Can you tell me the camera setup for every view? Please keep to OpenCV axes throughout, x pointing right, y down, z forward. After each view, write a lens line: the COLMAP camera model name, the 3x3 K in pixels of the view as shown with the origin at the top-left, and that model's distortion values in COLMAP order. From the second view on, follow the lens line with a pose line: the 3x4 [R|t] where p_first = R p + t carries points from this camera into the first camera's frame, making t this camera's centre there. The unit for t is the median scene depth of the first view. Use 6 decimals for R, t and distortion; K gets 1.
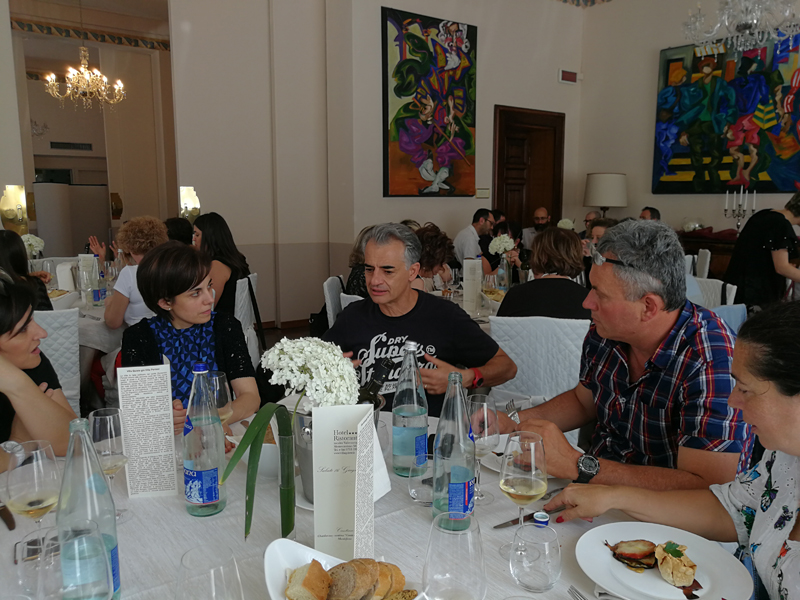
lens RADIAL K [[699.5, 0, 400.0], [0, 699.5, 300.0], [0, 0, 1]] dist [-0.003843, 0.058995]
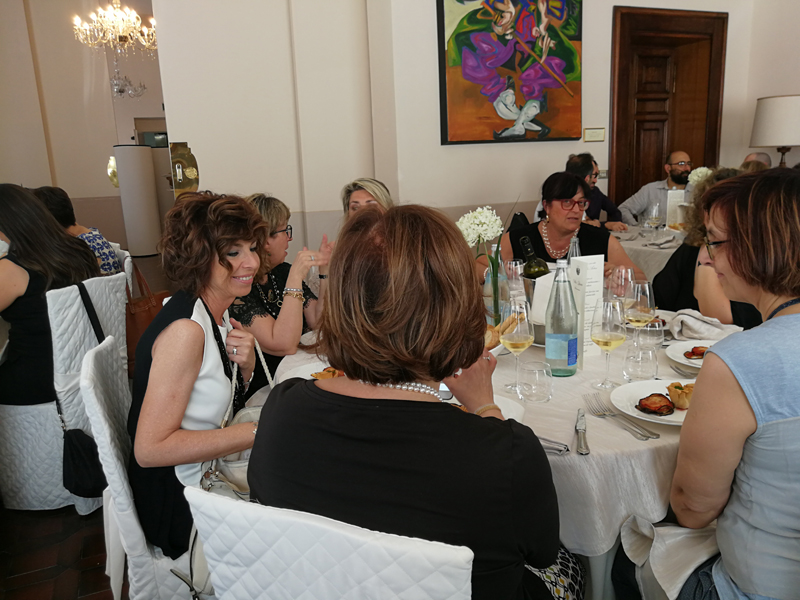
lens RADIAL K [[699.5, 0, 400.0], [0, 699.5, 300.0], [0, 0, 1]] dist [-0.003843, 0.058995]
pose [[0.968485, 0.013552, -0.248702, 0.114614], [0.001725, 0.998130, 0.061106, -0.029545], [0.249065, -0.059610, 0.966651, 0.264021]]
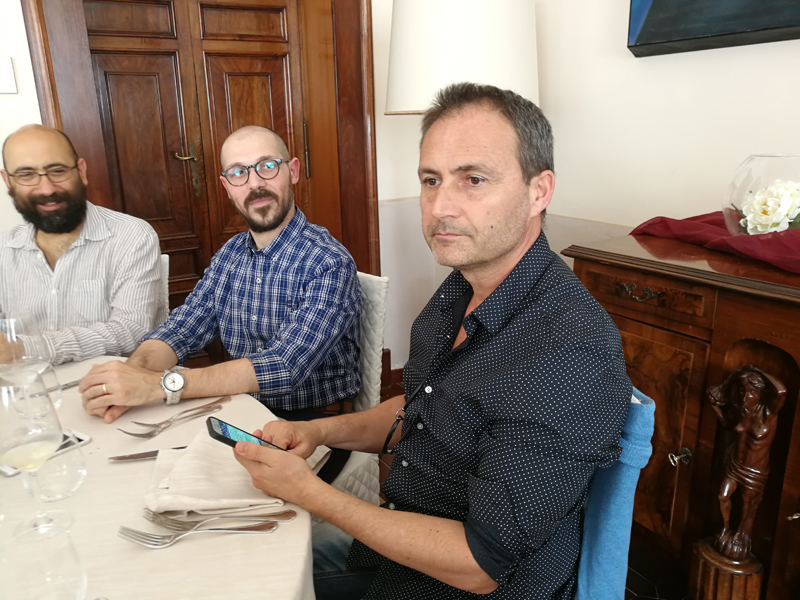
lens RADIAL K [[699.5, 0, 400.0], [0, 699.5, 300.0], [0, 0, 1]] dist [-0.003843, 0.058995]
pose [[0.987814, 0.014713, -0.154945, 0.353981], [0.002910, 0.993602, 0.112900, -0.103710], [0.155614, -0.111975, 0.981451, 0.804103]]
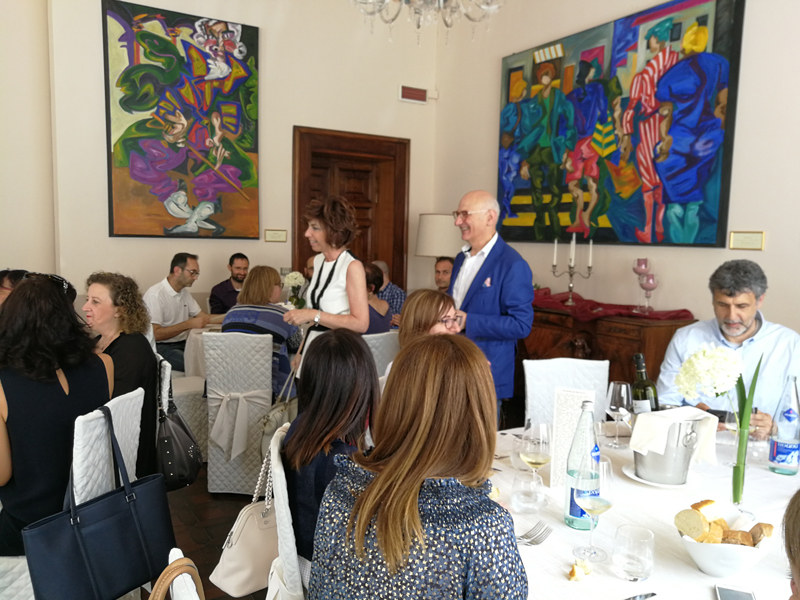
lens RADIAL K [[699.5, 0, 400.0], [0, 699.5, 300.0], [0, 0, 1]] dist [-0.003843, 0.058995]
pose [[0.991322, 0.034032, -0.126976, 0.390067], [-0.041744, 0.997410, -0.058578, -0.042827], [0.124654, 0.063370, 0.990175, 0.257071]]
